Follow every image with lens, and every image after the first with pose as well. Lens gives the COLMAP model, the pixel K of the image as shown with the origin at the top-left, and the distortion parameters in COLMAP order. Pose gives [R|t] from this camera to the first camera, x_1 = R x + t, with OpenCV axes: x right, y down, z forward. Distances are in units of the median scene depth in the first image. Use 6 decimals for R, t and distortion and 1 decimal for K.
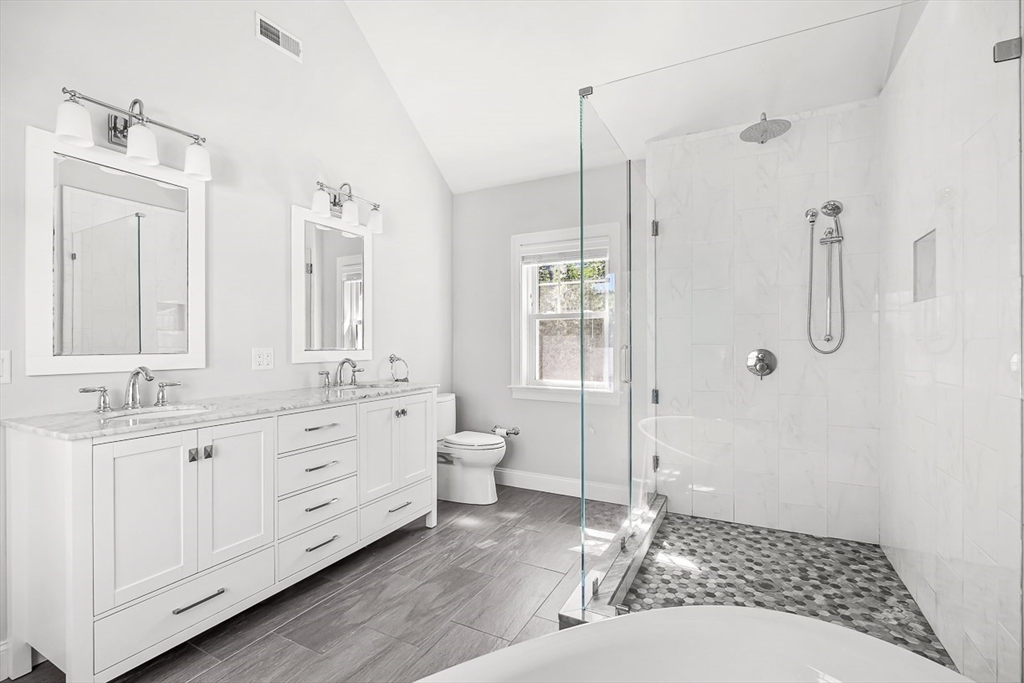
lens RADIAL K [[462.0, 0, 509.0], [0, 462.0, 345.0], [0, 0, 1]] dist [-0.000336, 0.000327]
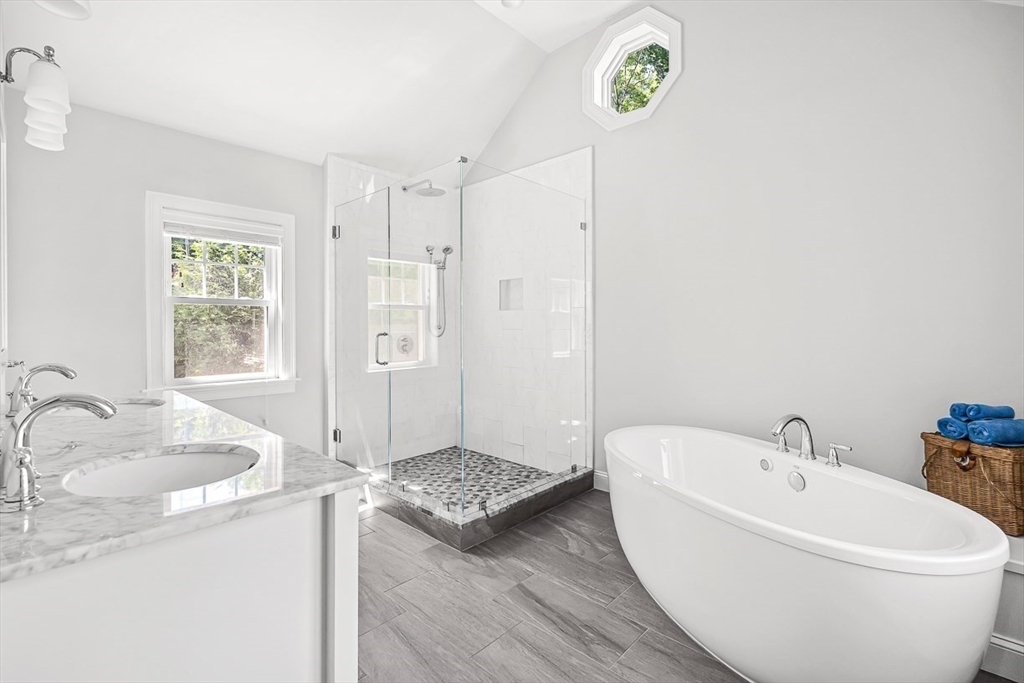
lens RADIAL K [[462.0, 0, 508.9], [0, 462.0, 331.7], [0, 0, 1]] dist [-0.000336, 0.000327]
pose [[0.274699, -0.006666, 0.961507, -0.881693], [0.012382, 0.999918, 0.003394, -0.001633], [-0.961451, 0.010973, 0.274759, 0.350613]]
